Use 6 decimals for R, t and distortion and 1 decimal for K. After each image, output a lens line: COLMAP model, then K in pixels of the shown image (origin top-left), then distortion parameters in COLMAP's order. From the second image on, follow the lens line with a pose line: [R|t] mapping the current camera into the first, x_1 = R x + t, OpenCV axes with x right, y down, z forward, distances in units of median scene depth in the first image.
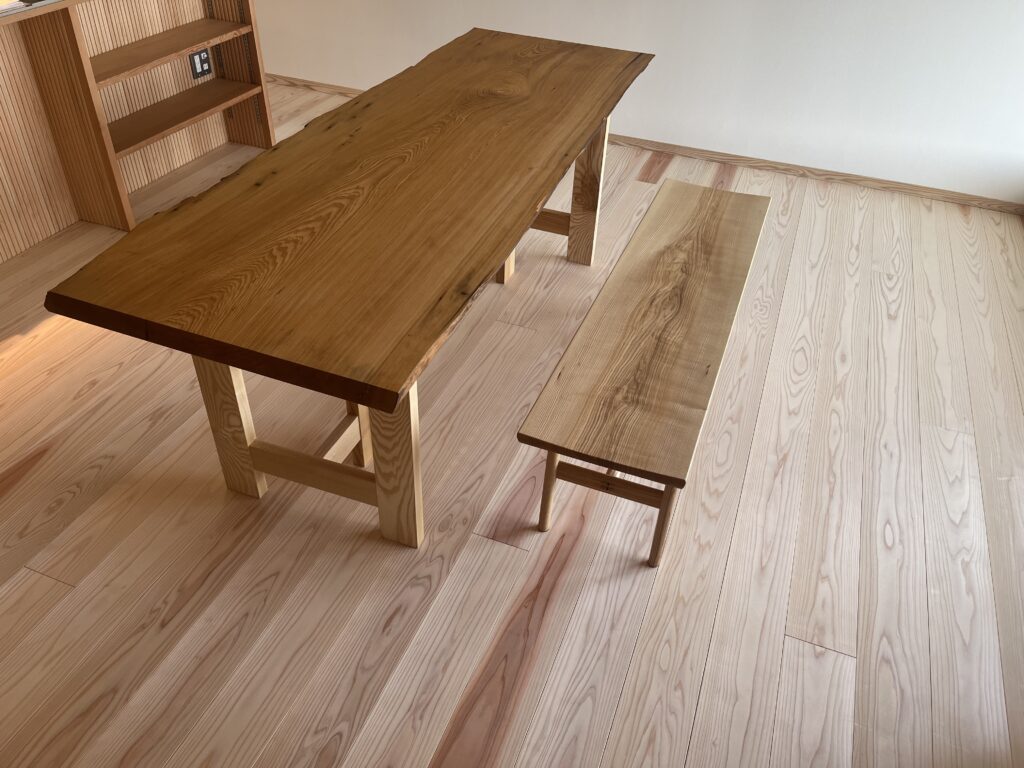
lens RADIAL K [[774.7, 0, 515.0], [0, 774.7, 395.9], [0, 0, 1]] dist [0.054505, -0.082668]
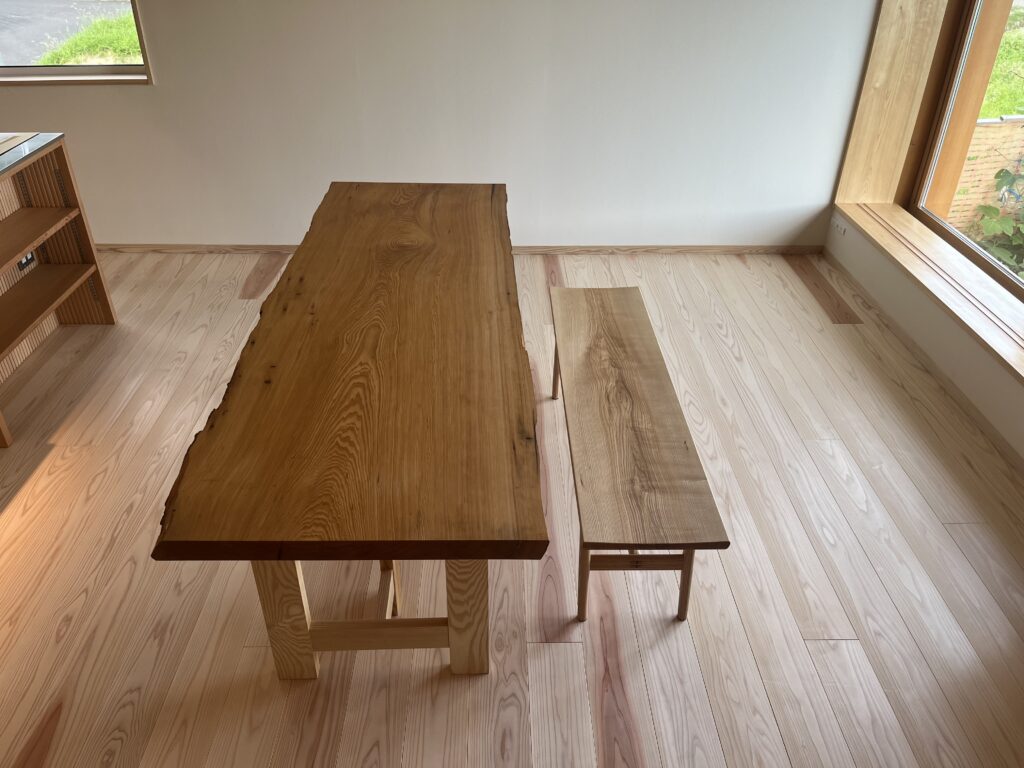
lens RADIAL K [[774.7, 0, 515.0], [0, 774.7, 395.9], [0, 0, 1]] dist [0.054505, -0.082668]
pose [[0.924758, -0.231239, 0.302245, -0.321911], [0.257169, 0.965152, -0.048431, -0.109820], [-0.280513, 0.122515, 0.951999, -0.080195]]
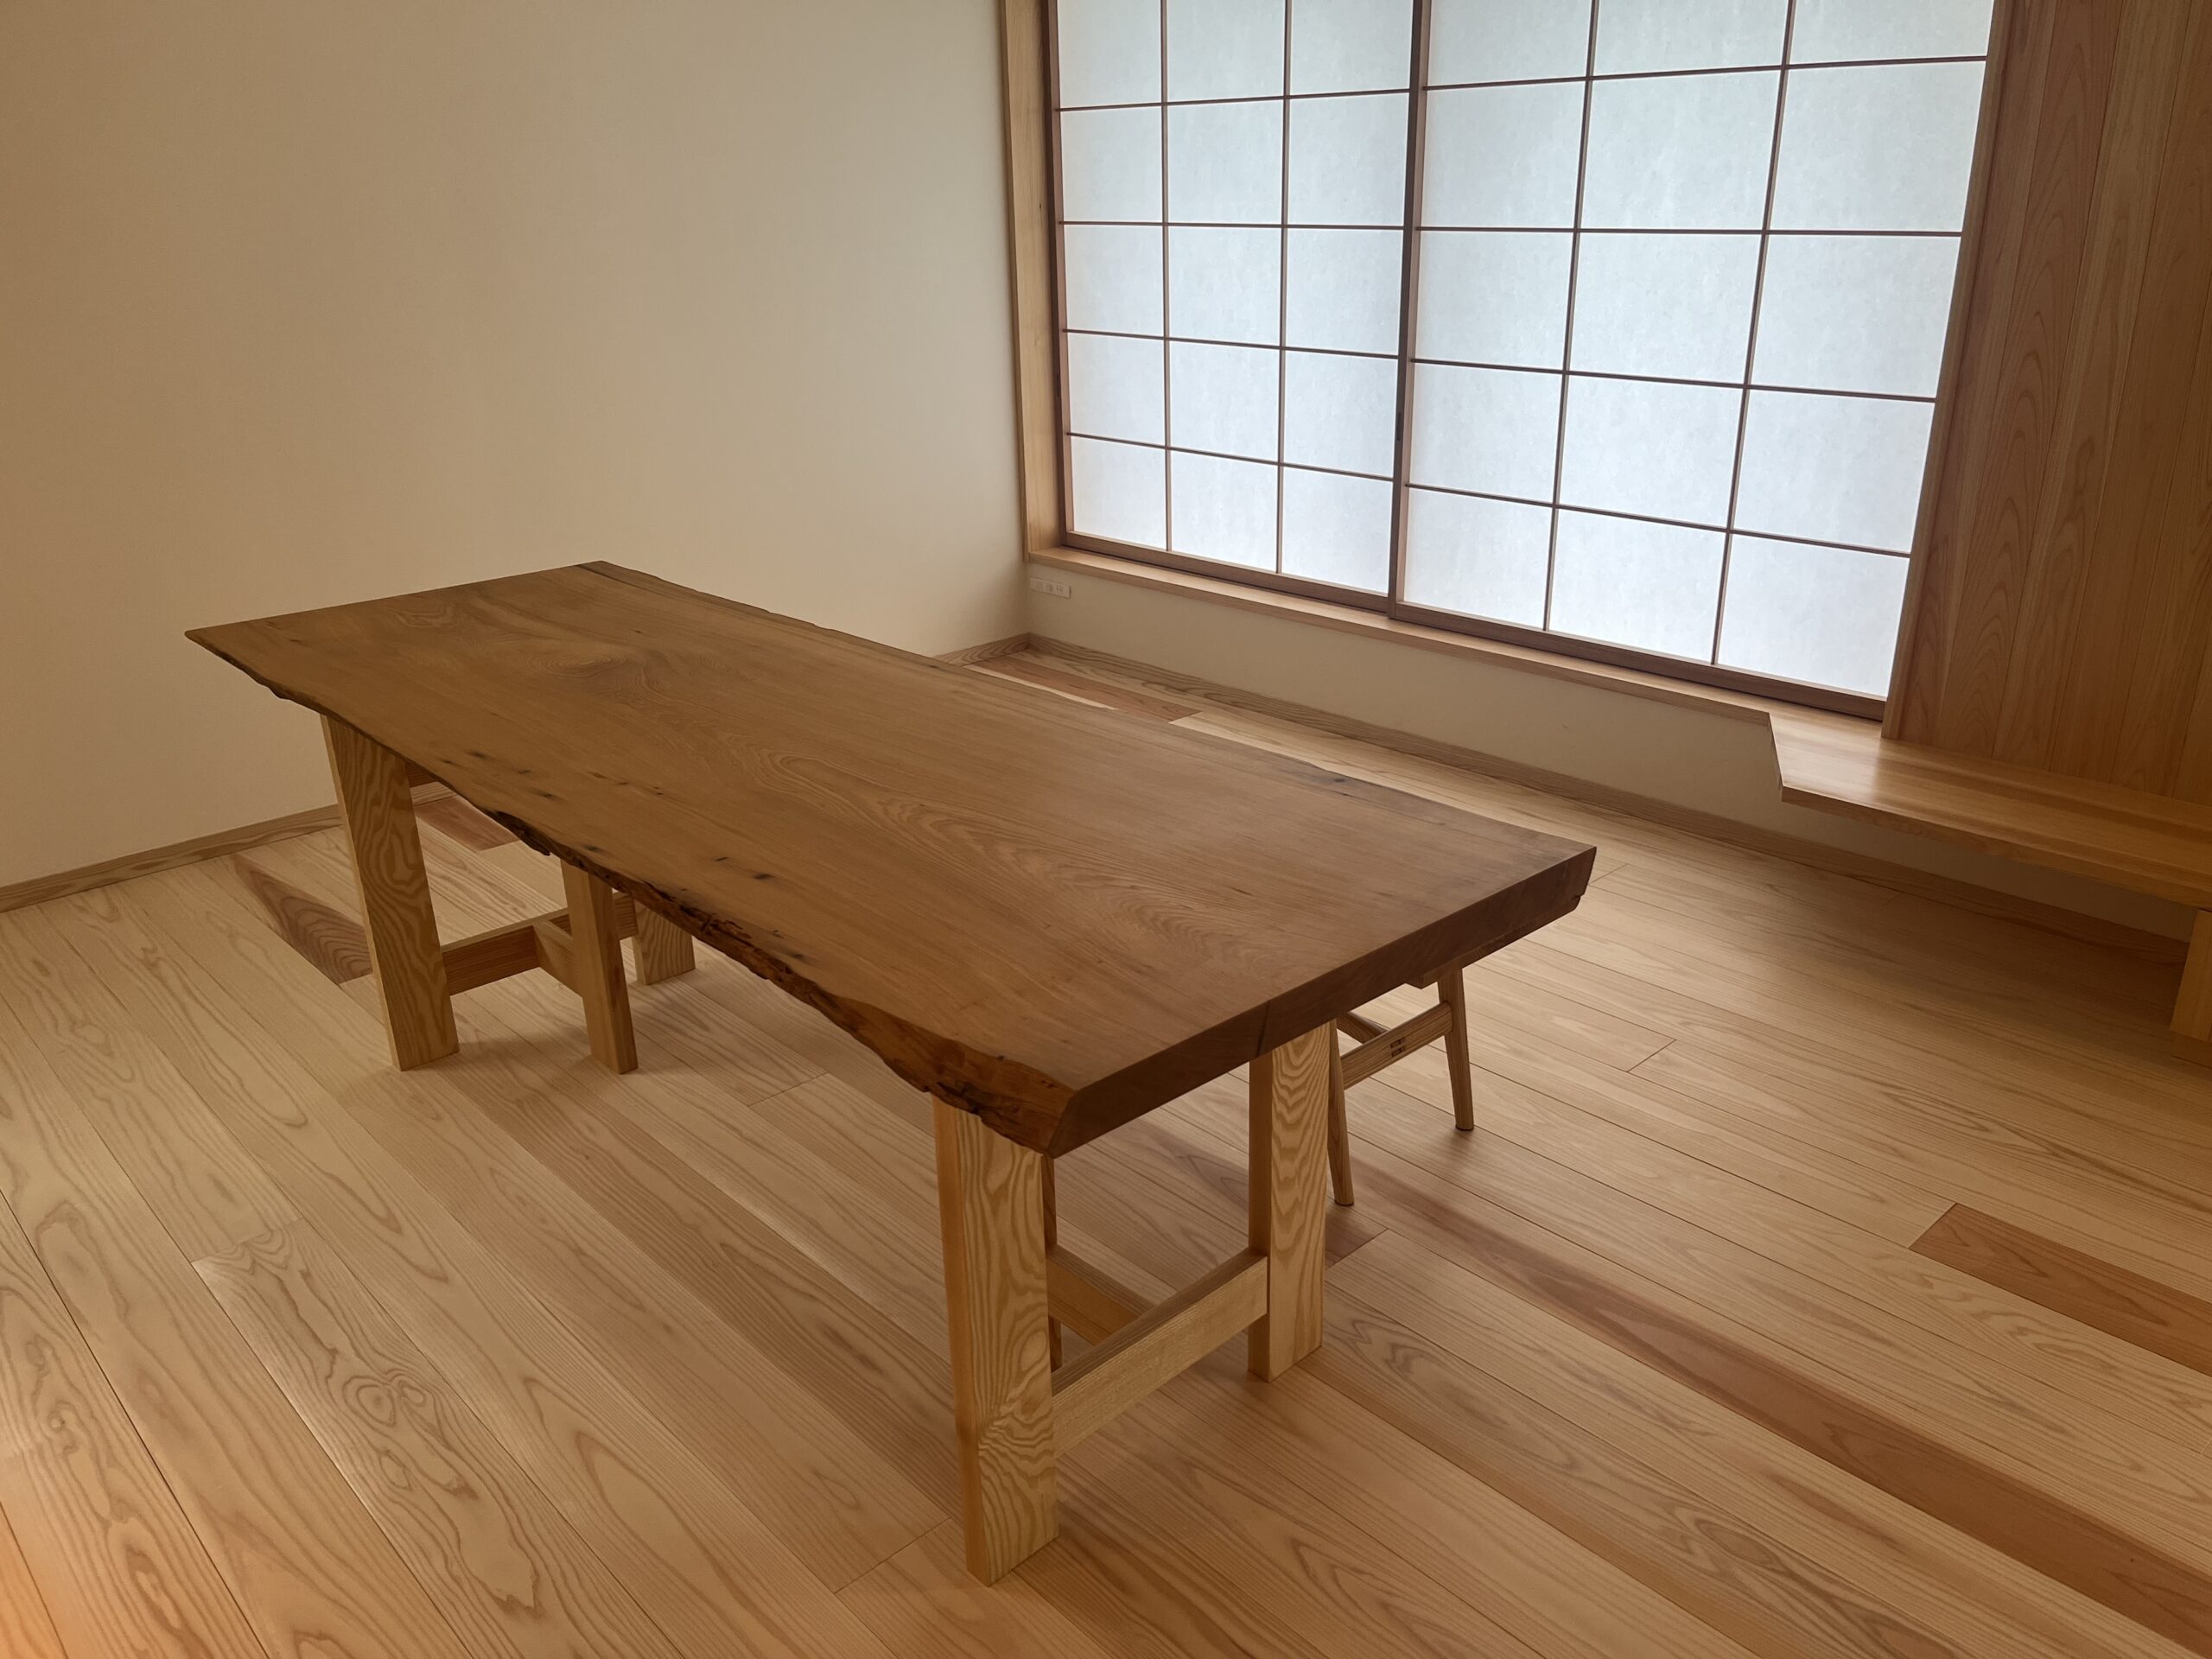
lens RADIAL K [[1673.5, 0, 1112.4], [0, 1673.5, 855.1], [0, 0, 1]] dist [0.054505, -0.082668]
pose [[0.437911, -0.384880, 0.812466, -0.942848], [0.592228, 0.803428, 0.061394, -0.208491], [-0.676387, 0.454281, 0.579767, 0.295522]]
